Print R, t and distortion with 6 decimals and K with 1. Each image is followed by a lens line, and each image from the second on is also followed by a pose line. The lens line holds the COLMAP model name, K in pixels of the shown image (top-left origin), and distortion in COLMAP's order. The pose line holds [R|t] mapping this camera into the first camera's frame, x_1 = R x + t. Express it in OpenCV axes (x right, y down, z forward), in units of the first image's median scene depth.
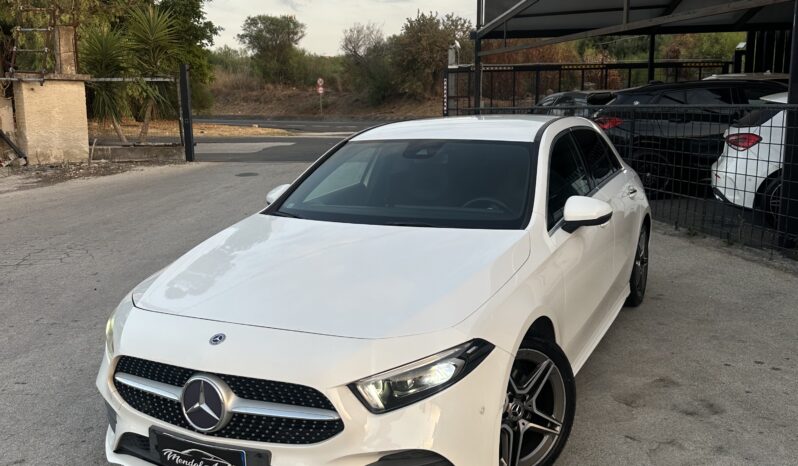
lens RADIAL K [[693.5, 0, 386.8], [0, 693.5, 237.2], [0, 0, 1]] dist [0.115619, -0.306896]
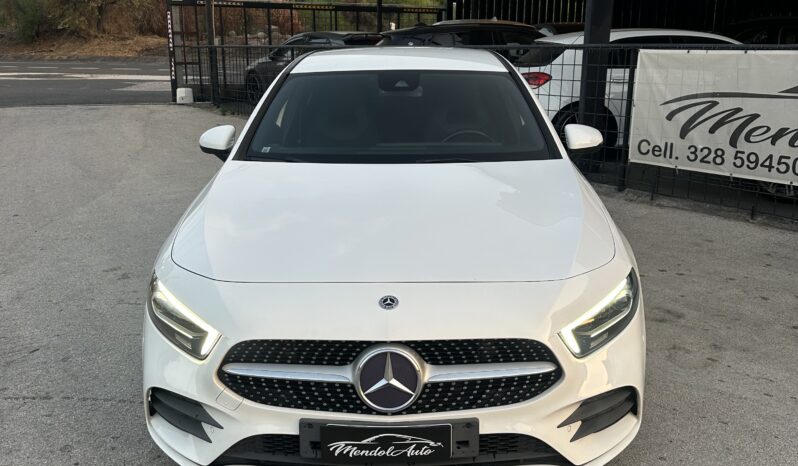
lens RADIAL K [[686.0, 0, 394.1], [0, 686.0, 254.3], [0, 0, 1]] dist [0.153106, -0.300447]
pose [[0.904539, -0.099362, 0.414651, -0.296538], [0.056840, 0.991889, 0.113691, -0.001494], [-0.422585, -0.079269, 0.902850, 0.136568]]
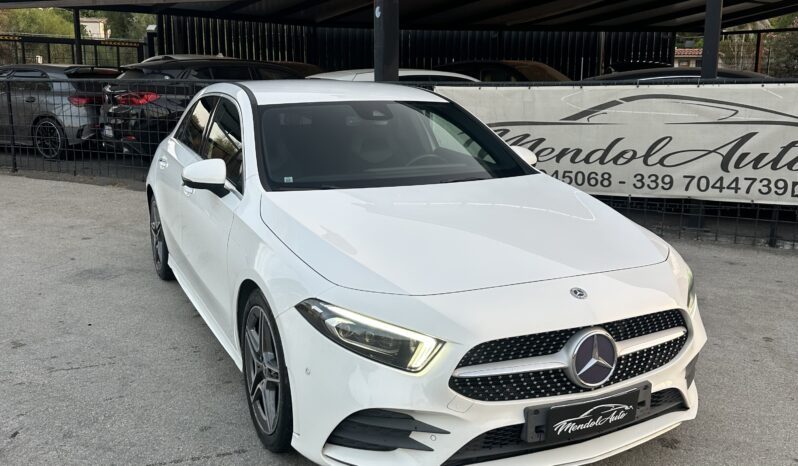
lens RADIAL K [[693.5, 0, 386.8], [0, 693.5, 237.2], [0, 0, 1]] dist [0.115619, -0.306896]
pose [[0.641910, -0.136697, 0.754497, -0.586524], [0.118231, 0.989859, 0.078750, -0.019214], [-0.757610, 0.038654, 0.651562, 0.296330]]
